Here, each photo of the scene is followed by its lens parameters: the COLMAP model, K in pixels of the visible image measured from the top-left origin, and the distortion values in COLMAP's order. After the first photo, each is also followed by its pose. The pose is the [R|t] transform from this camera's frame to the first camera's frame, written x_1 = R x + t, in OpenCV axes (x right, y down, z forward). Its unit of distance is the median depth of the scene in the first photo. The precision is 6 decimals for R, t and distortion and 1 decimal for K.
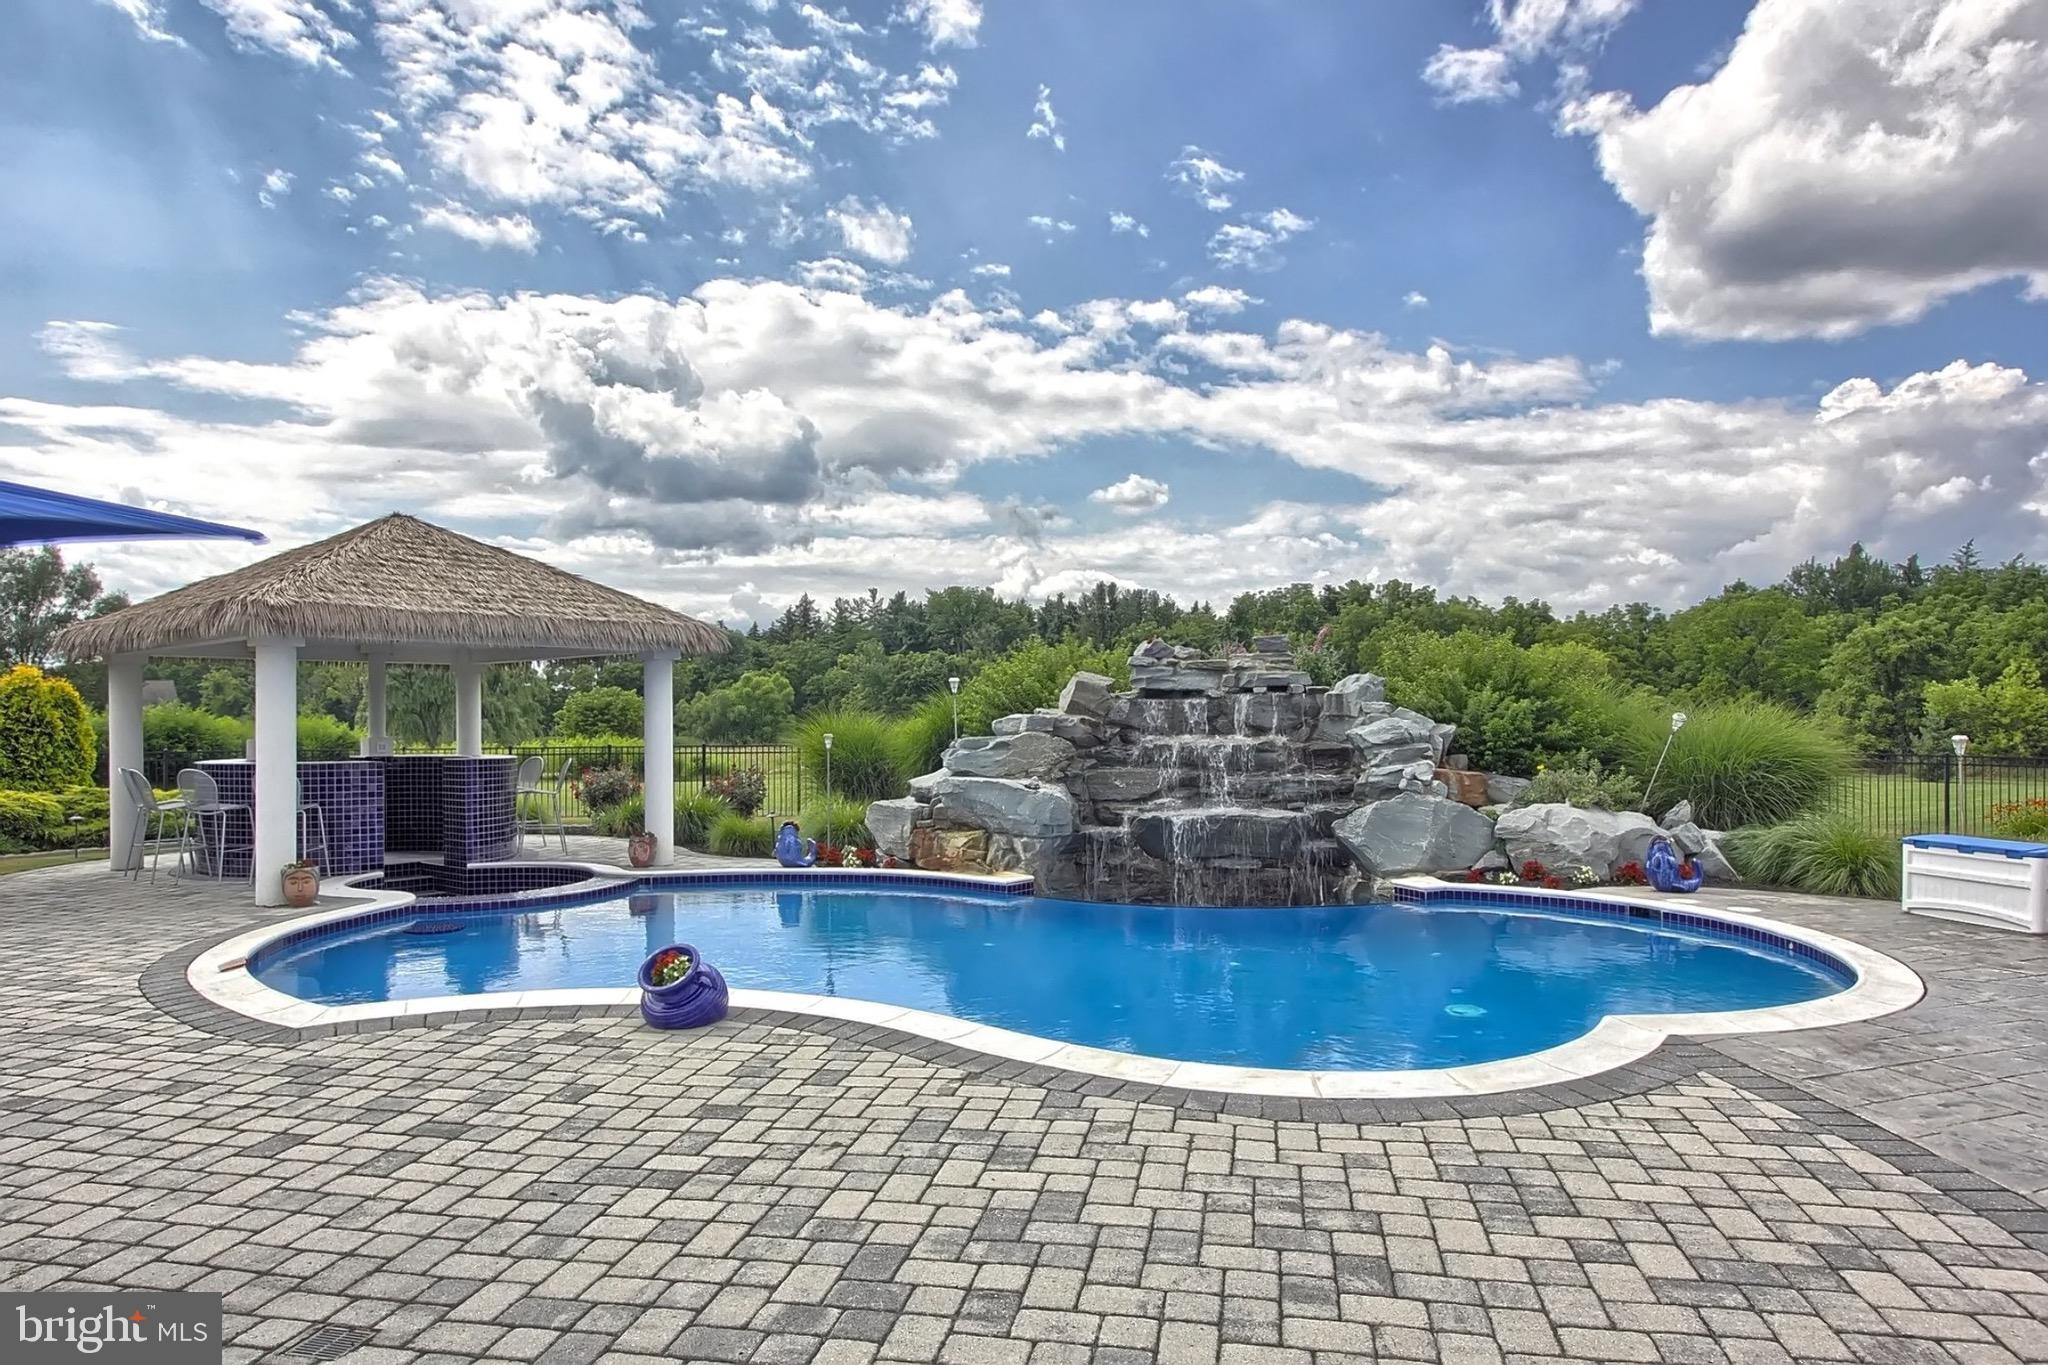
lens RADIAL K [[1260.4, 0, 1022.7], [0, 1260.4, 717.3], [0, 0, 1]] dist [-0.032404, -0.000115]
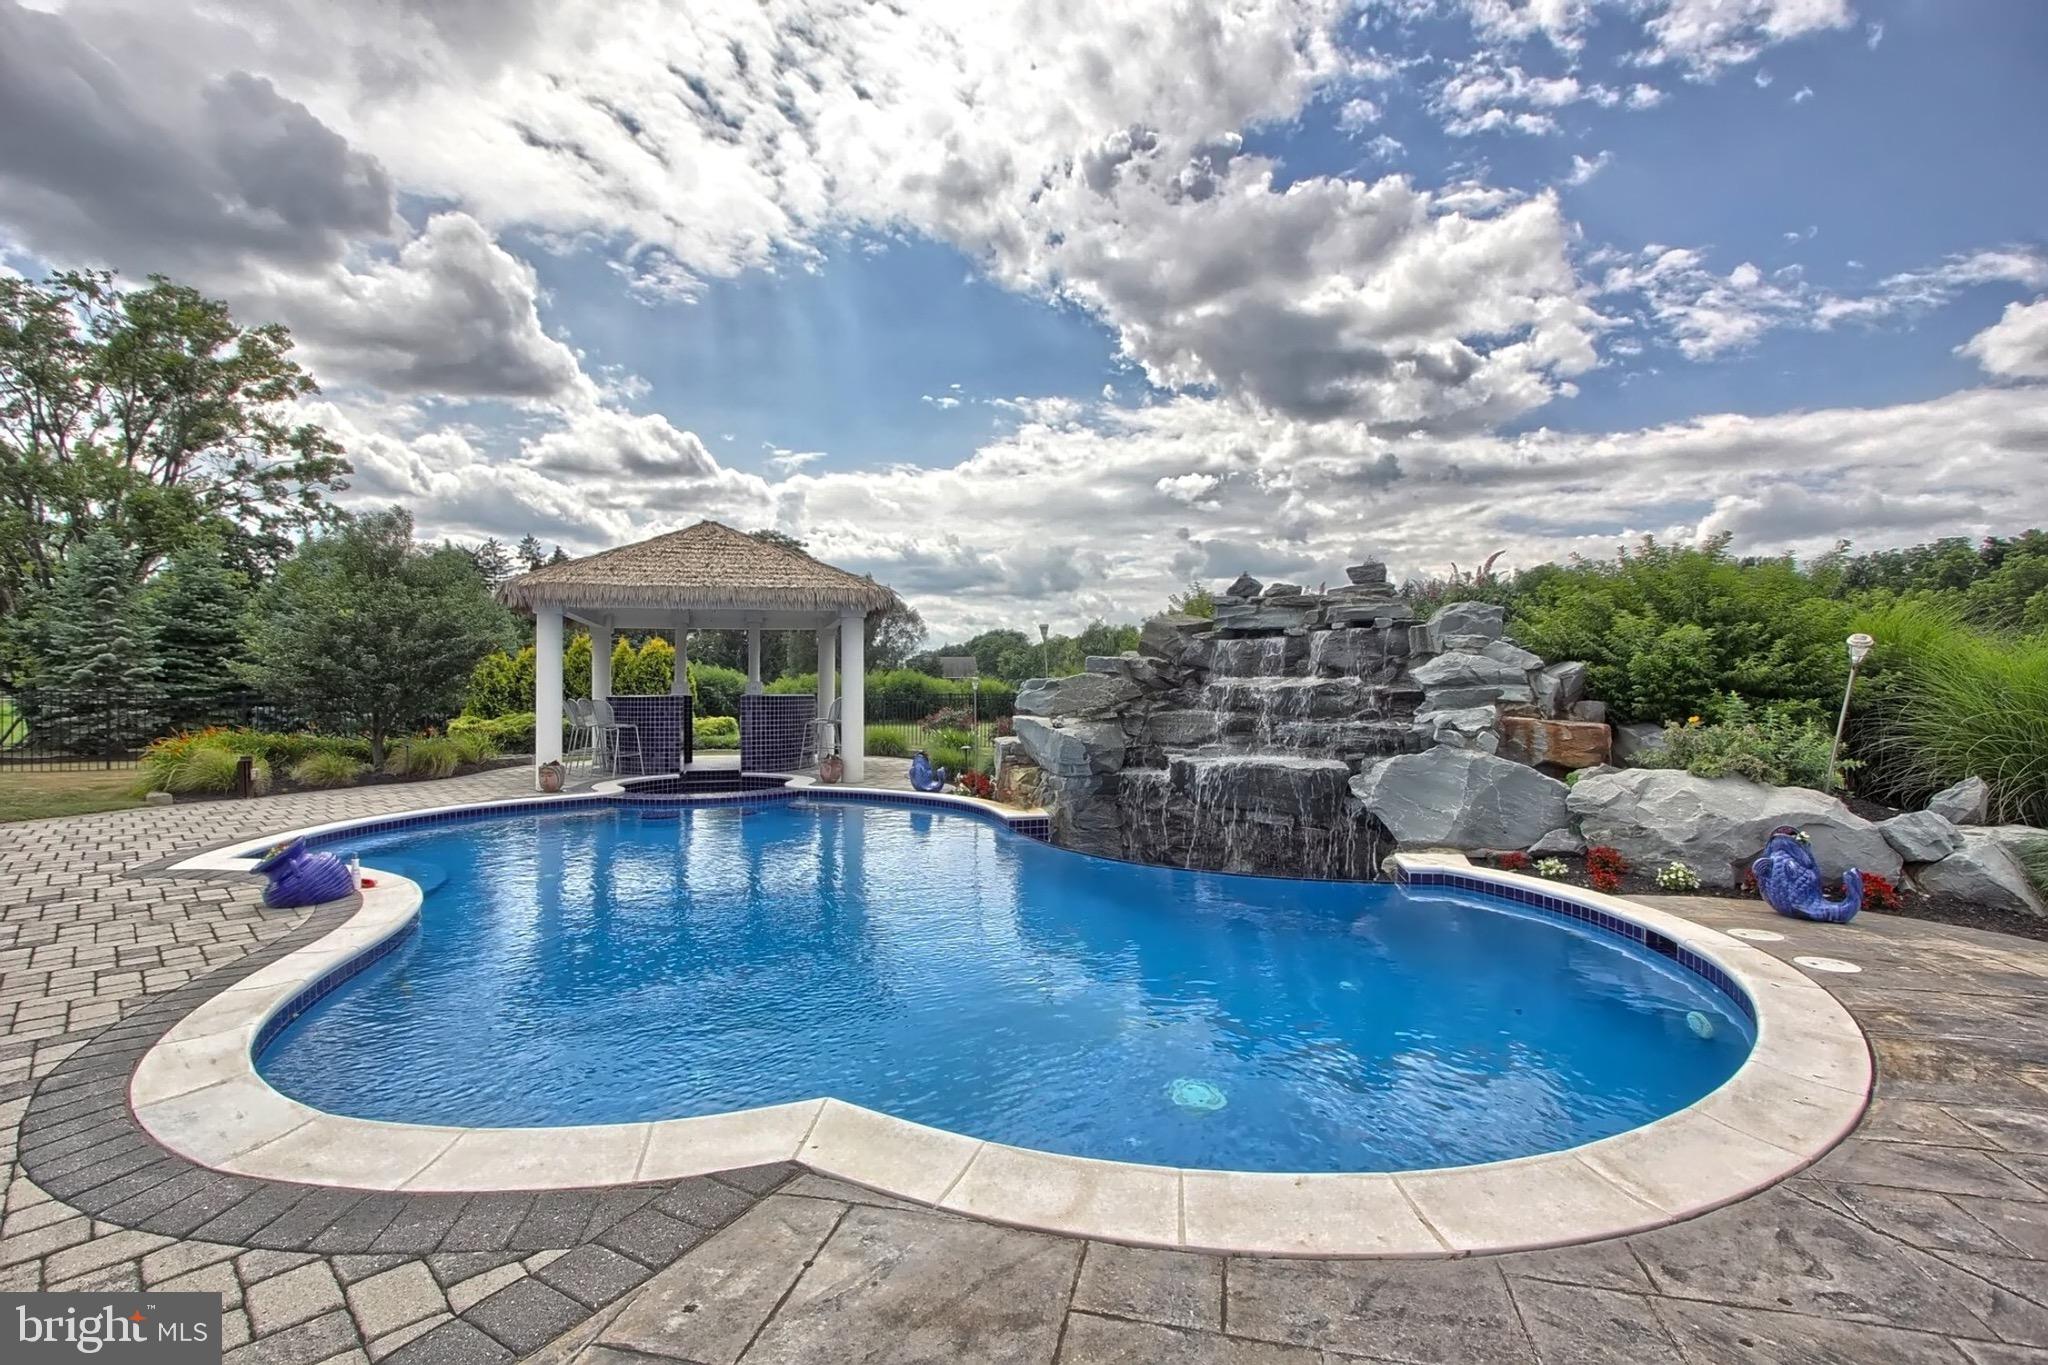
lens RADIAL K [[961.3, 0, 988.8], [0, 961.3, 680.0], [0, 0, 1]] dist [-0.004790, -0.000620]
pose [[0.829864, 0.001414, -0.557965, 0.378432], [-0.002735, 0.999995, -0.001532, 0.019100], [0.557960, 0.002797, 0.829863, 0.316764]]
